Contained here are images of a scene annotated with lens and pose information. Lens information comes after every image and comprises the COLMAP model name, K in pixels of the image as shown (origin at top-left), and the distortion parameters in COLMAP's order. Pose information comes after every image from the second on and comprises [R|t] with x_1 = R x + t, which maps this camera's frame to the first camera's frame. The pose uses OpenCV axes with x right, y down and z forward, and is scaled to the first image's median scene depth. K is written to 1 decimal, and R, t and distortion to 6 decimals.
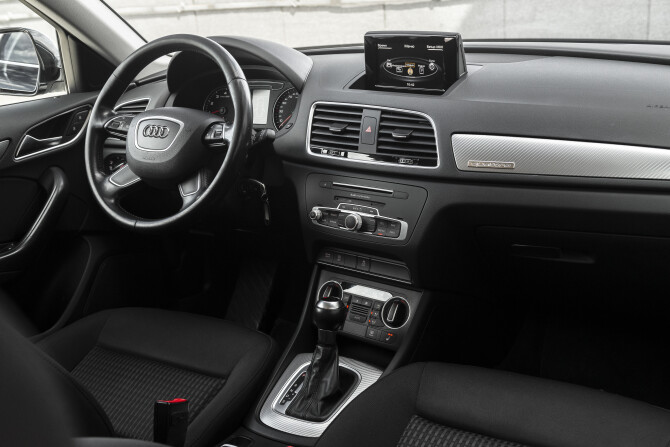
lens RADIAL K [[726.6, 0, 335.0], [0, 726.6, 223.5], [0, 0, 1]] dist [0.013557, 0.016557]
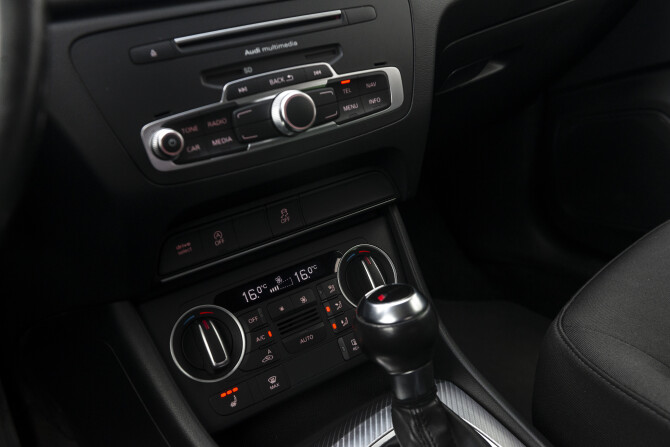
lens RADIAL K [[726.6, 0, 335.0], [0, 726.6, 223.5], [0, 0, 1]] dist [0.013557, 0.016557]
pose [[0.308408, -0.362703, 0.879392, -0.326731], [0.340106, 0.905393, 0.254150, -0.038776], [-0.888376, 0.220705, 0.402588, 0.806969]]
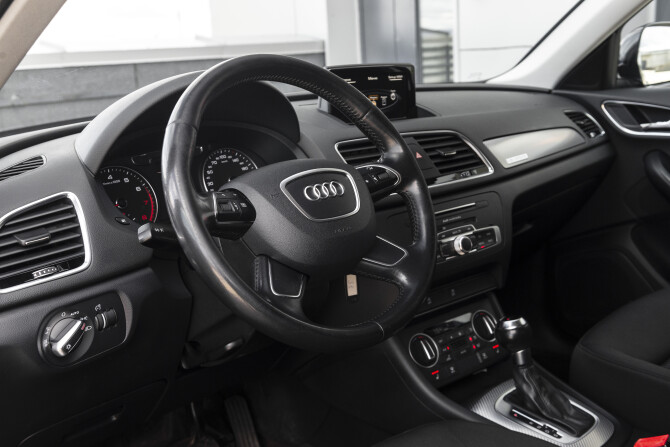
lens RADIAL K [[726.6, 0, 335.0], [0, 726.6, 223.5], [0, 0, 1]] dist [0.013557, 0.016557]
pose [[0.270304, -0.159671, 0.949442, -0.886753], [0.360312, 0.931266, 0.054034, -0.134938], [-0.892811, 0.327489, 0.309257, 0.818914]]
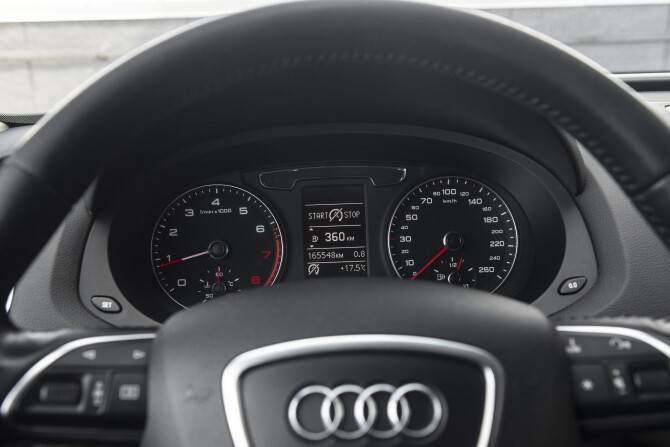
lens RADIAL K [[726.6, 0, 335.0], [0, 726.6, 223.5], [0, 0, 1]] dist [0.013557, 0.016557]
pose [[0.847674, -0.093430, 0.522226, -0.374716], [0.142497, 0.988294, -0.054487, -0.176922], [-0.511023, 0.120603, 0.851064, 0.827277]]
